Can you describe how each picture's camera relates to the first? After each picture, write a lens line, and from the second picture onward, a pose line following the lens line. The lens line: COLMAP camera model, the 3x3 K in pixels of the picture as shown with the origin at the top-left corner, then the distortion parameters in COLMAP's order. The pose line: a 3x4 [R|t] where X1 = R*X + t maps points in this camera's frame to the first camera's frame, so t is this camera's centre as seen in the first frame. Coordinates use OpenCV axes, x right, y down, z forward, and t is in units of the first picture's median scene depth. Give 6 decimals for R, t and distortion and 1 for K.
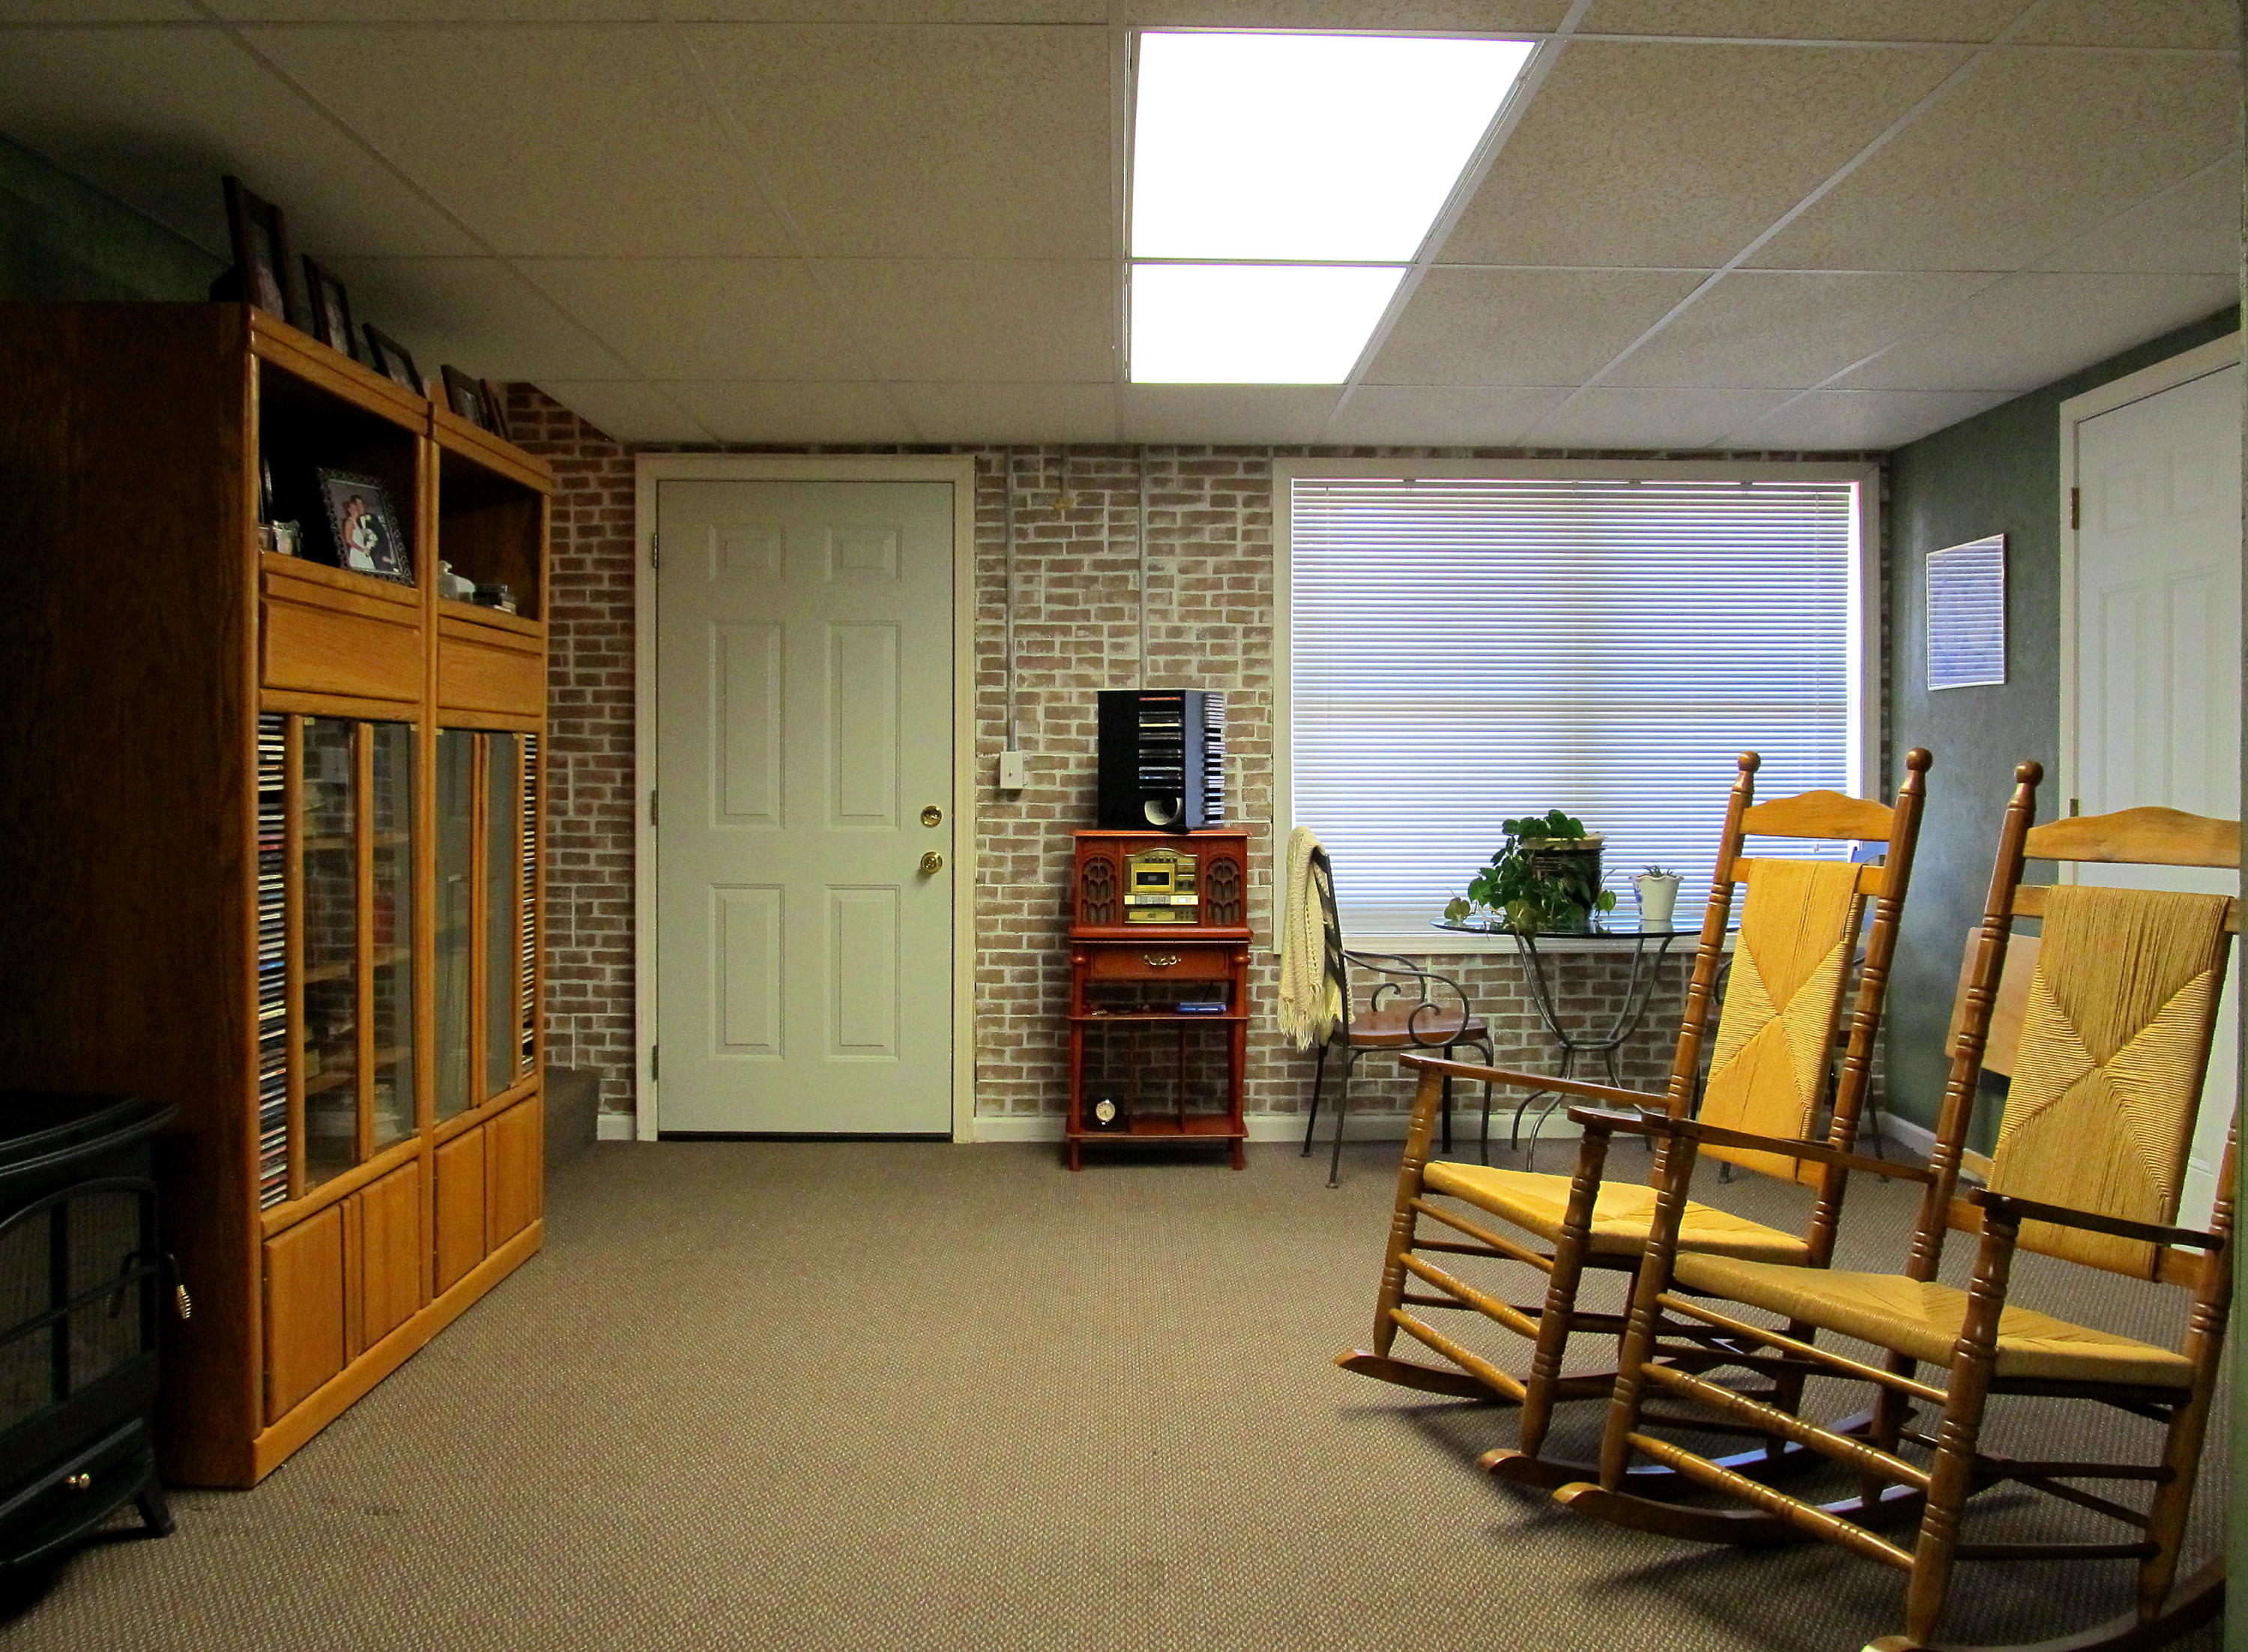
lens RADIAL K [[1910.8, 0, 1132.0], [0, 1910.8, 839.0], [0, 0, 1]] dist [-0.068555, 0.052205]
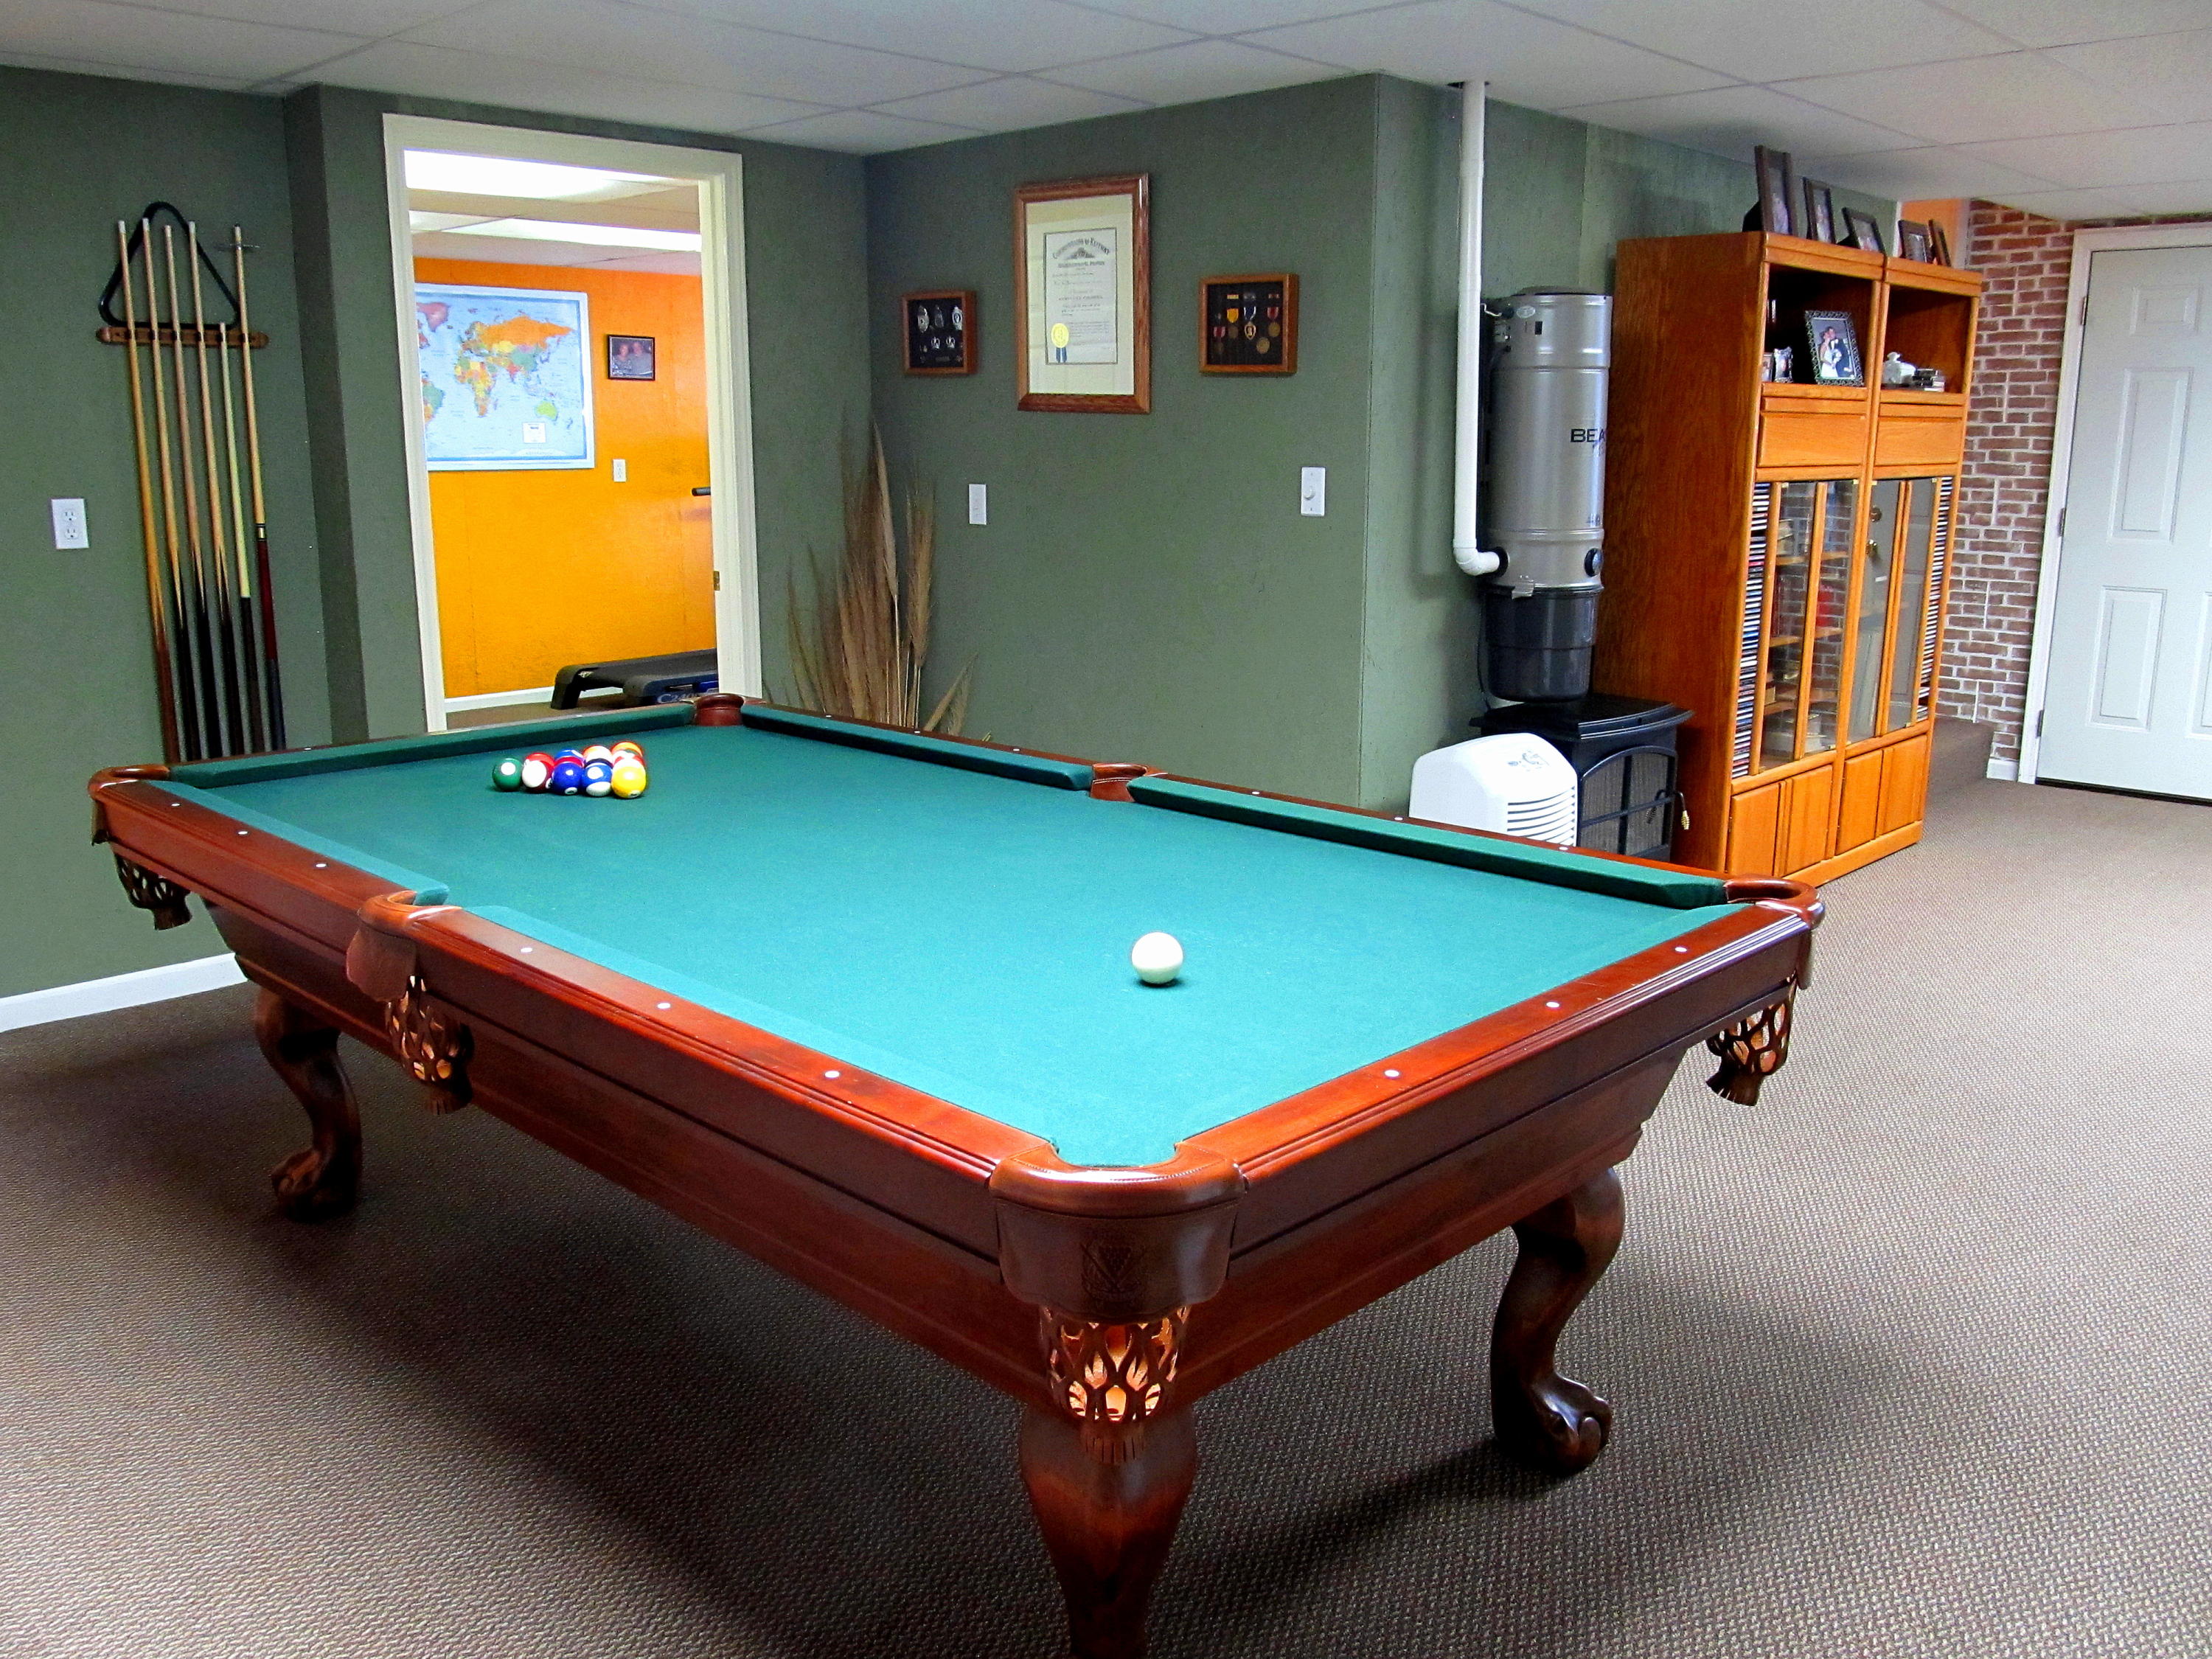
lens RADIAL K [[1799.0, 0, 1097.4], [0, 1799.0, 831.3], [0, 0, 1]] dist [-0.074306, 0.033159]
pose [[0.703136, 0.148681, -0.695337, 0.163776], [-0.015676, 0.980898, 0.193890, -0.037180], [0.710882, -0.125431, 0.692036, -0.330631]]
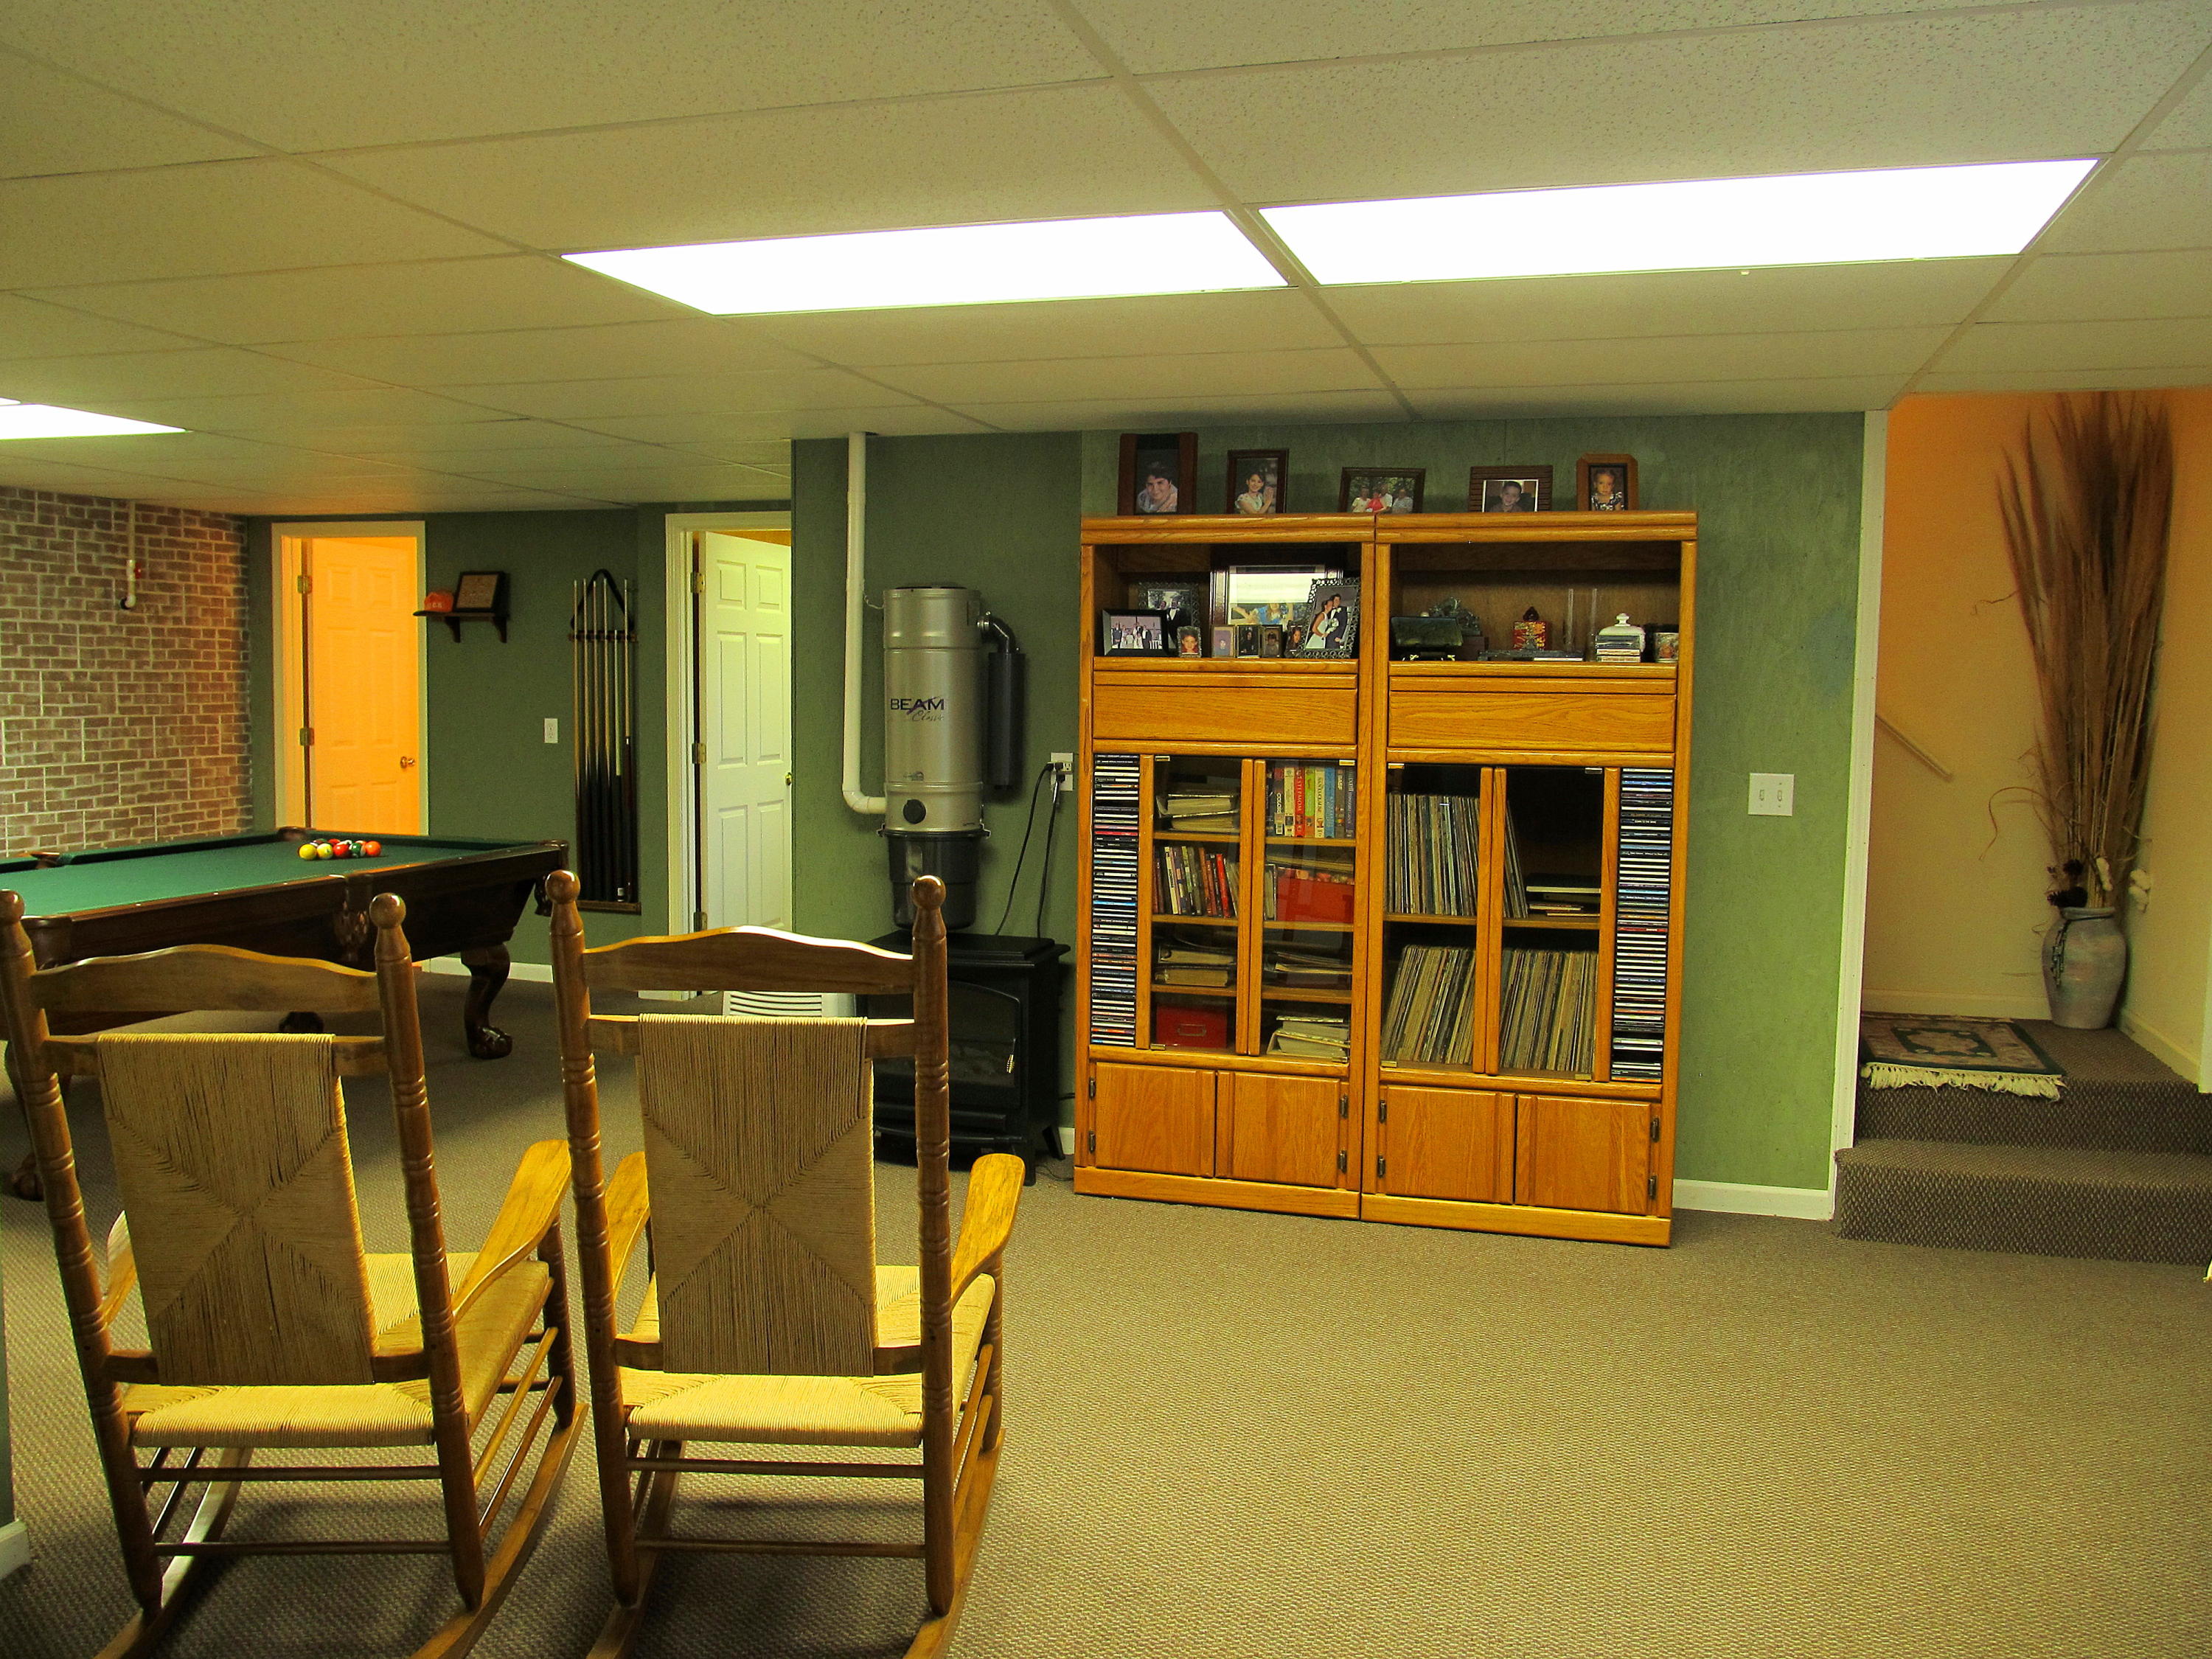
lens RADIAL K [[1799.0, 0, 1097.4], [0, 1799.0, 831.3], [0, 0, 1]] dist [-0.074306, 0.033159]
pose [[-0.292848, 0.063699, -0.954035, 0.671058], [-0.048744, 0.995486, 0.081429, -0.078391], [0.954916, 0.070350, -0.288422, 0.896027]]
